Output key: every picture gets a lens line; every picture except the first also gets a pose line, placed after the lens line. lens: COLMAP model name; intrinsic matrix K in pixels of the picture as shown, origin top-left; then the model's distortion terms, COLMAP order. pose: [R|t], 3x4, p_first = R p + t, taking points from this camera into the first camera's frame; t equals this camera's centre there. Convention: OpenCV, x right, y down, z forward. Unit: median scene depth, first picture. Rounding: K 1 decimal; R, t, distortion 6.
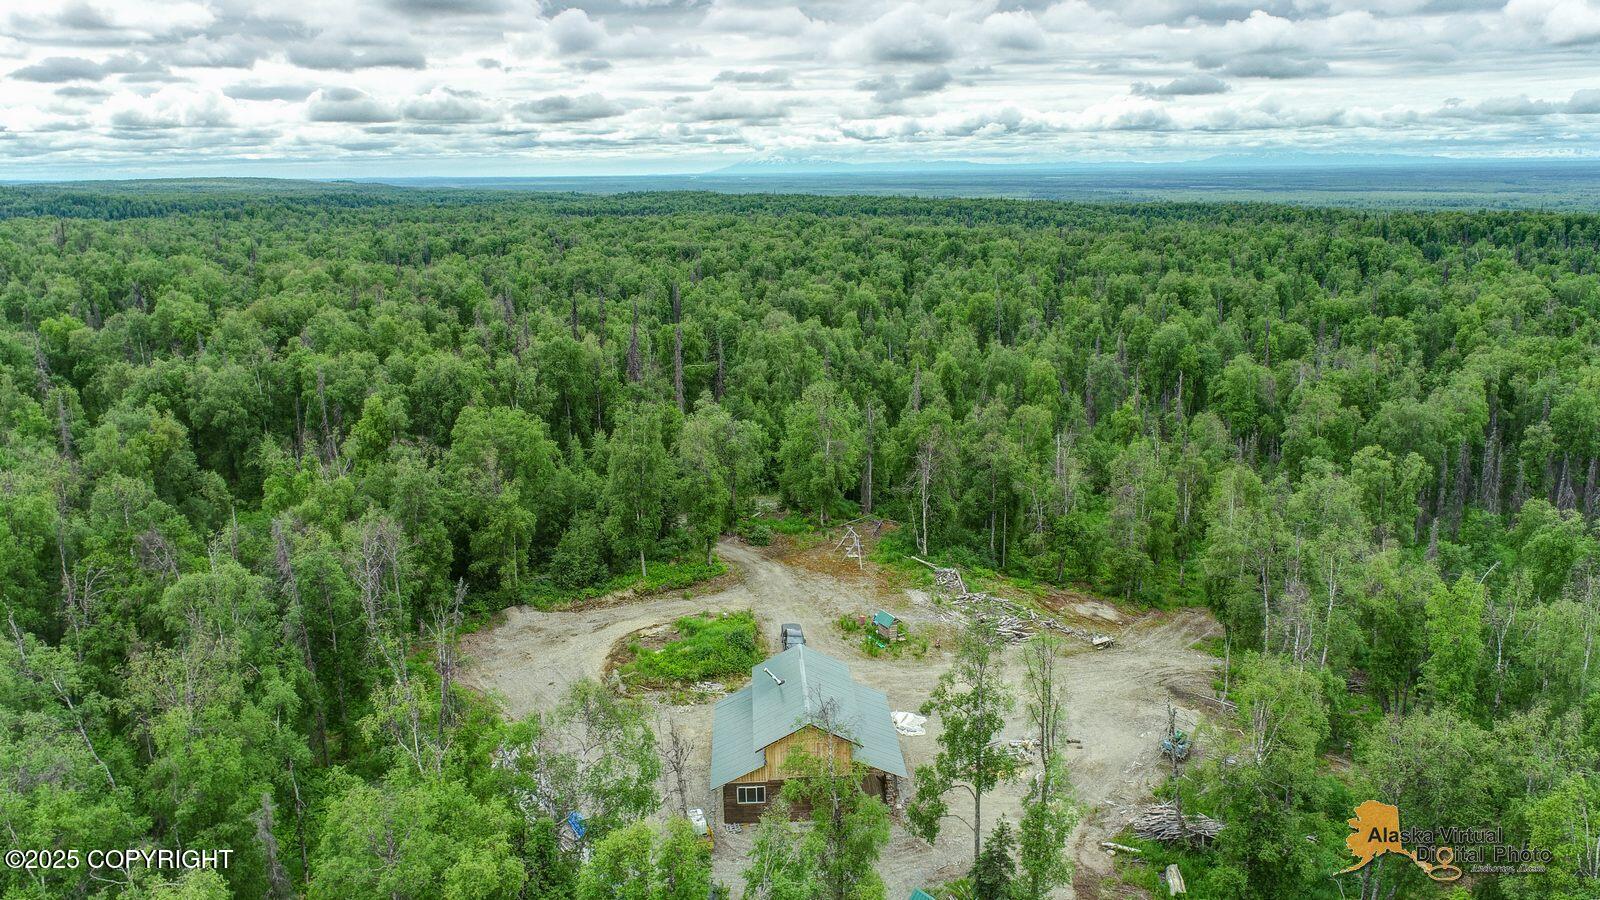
lens RADIAL K [[1124.2, 0, 800.0], [0, 1124.2, 450.0], [0, 0, 1]] dist [0.001295, 0.001936]
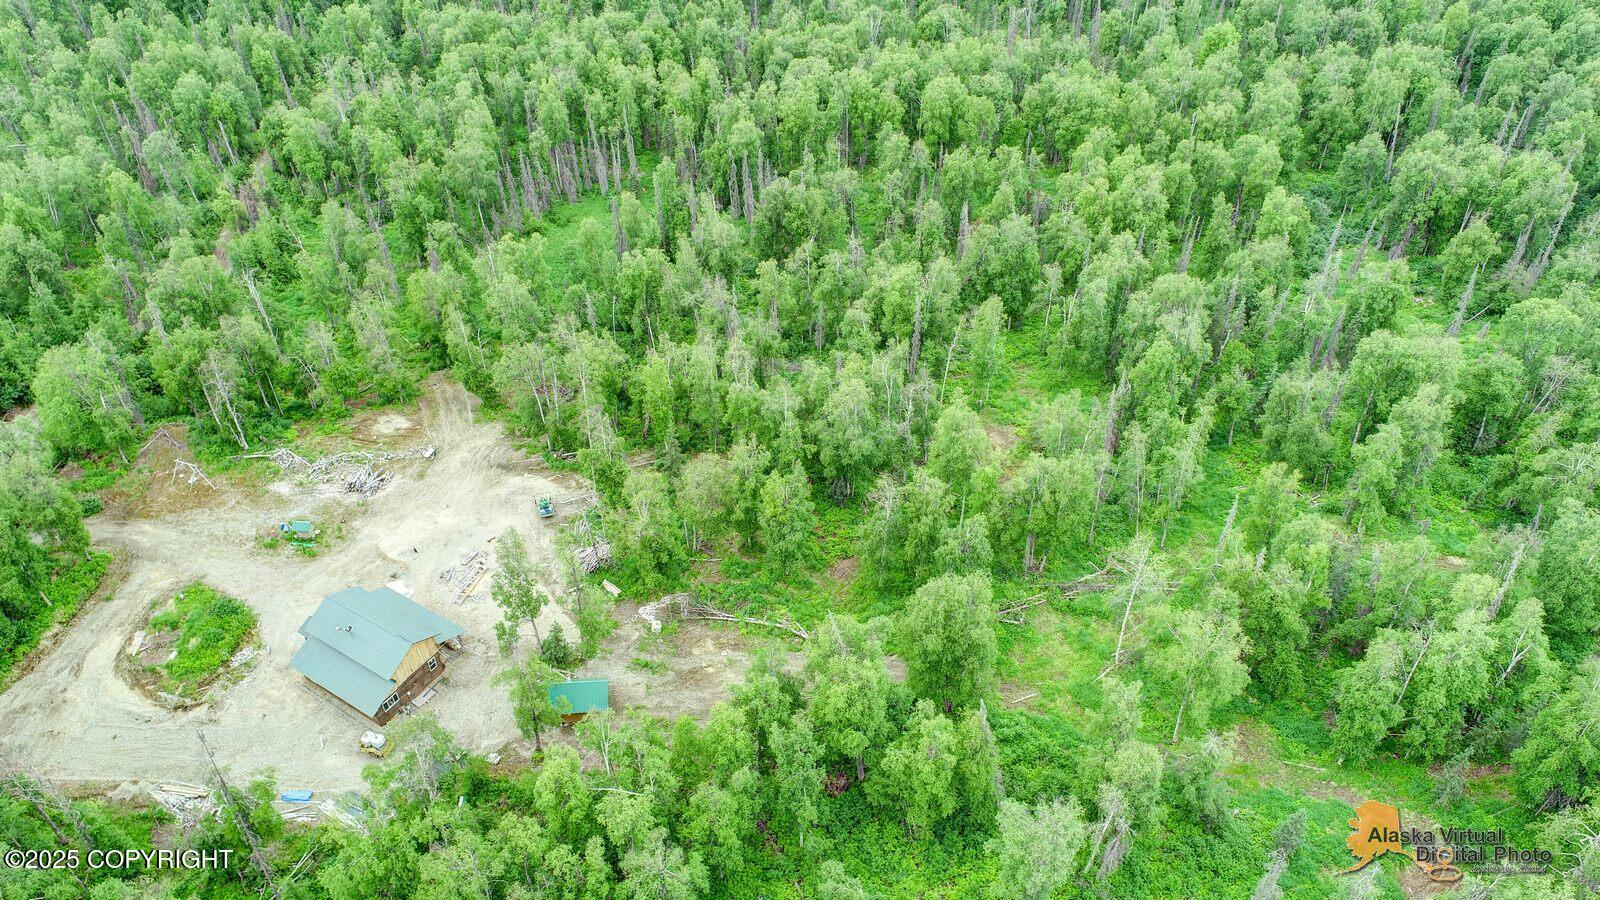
lens RADIAL K [[1072.4, 0, 800.0], [0, 1072.4, 450.0], [0, 0, 1]] dist [-0.009887, 0.005089]
pose [[0.565420, -0.503127, 0.653577, -0.314593], [0.190893, 0.850714, 0.489740, -0.365067], [-0.802409, -0.152146, 0.577055, -0.140620]]
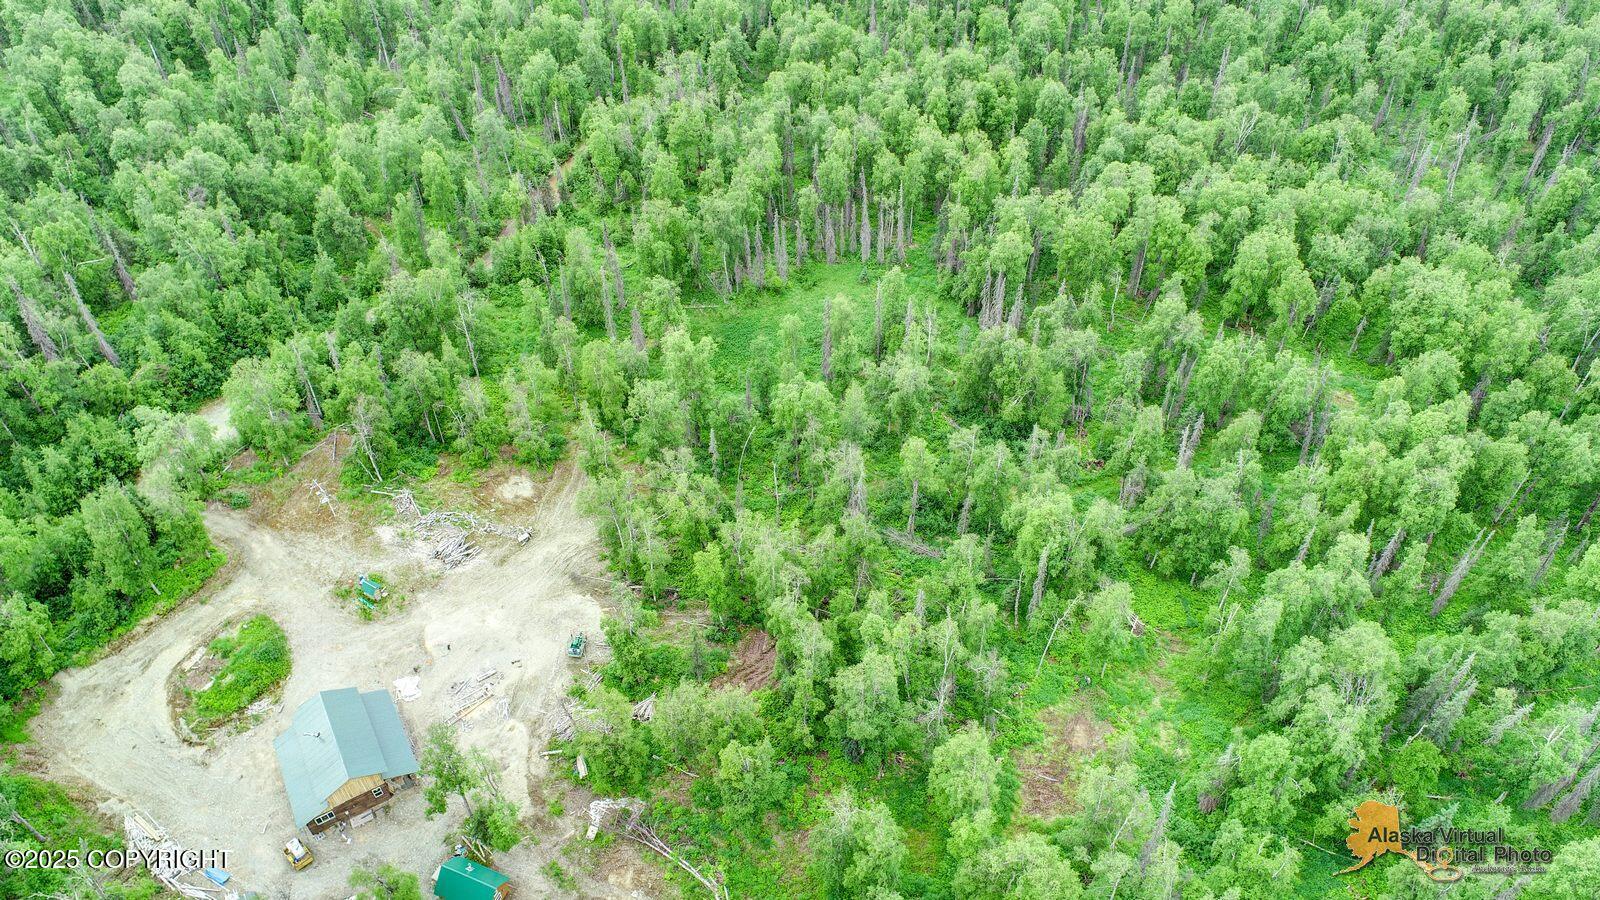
lens RADIAL K [[1072.4, 0, 800.0], [0, 1072.4, 450.0], [0, 0, 1]] dist [-0.006353, 0.000949]
pose [[0.878132, -0.313555, 0.361342, 0.103477], [0.099765, 0.858695, 0.502683, -0.531116], [-0.467901, -0.405373, 0.785329, -0.194363]]
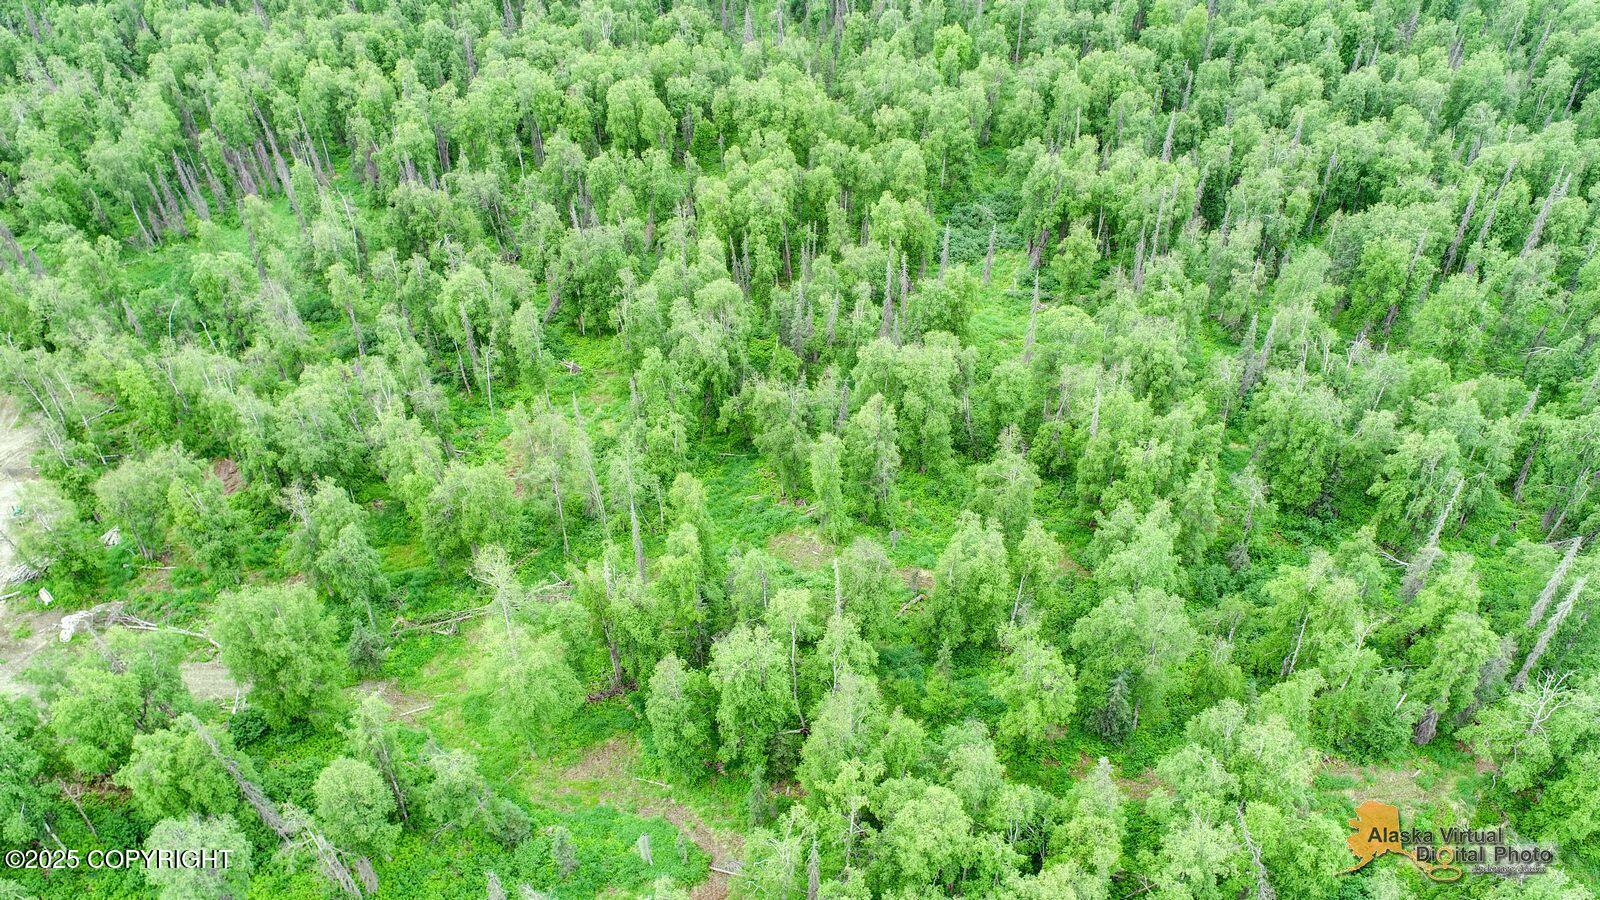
lens RADIAL K [[1072.4, 0, 800.0], [0, 1072.4, 450.0], [0, 0, 1]] dist [-0.006353, 0.000949]
pose [[0.565607, -0.500271, 0.655605, 0.002886], [0.186579, 0.852000, 0.489167, -0.262207], [-0.803291, -0.154354, 0.575238, -0.563310]]
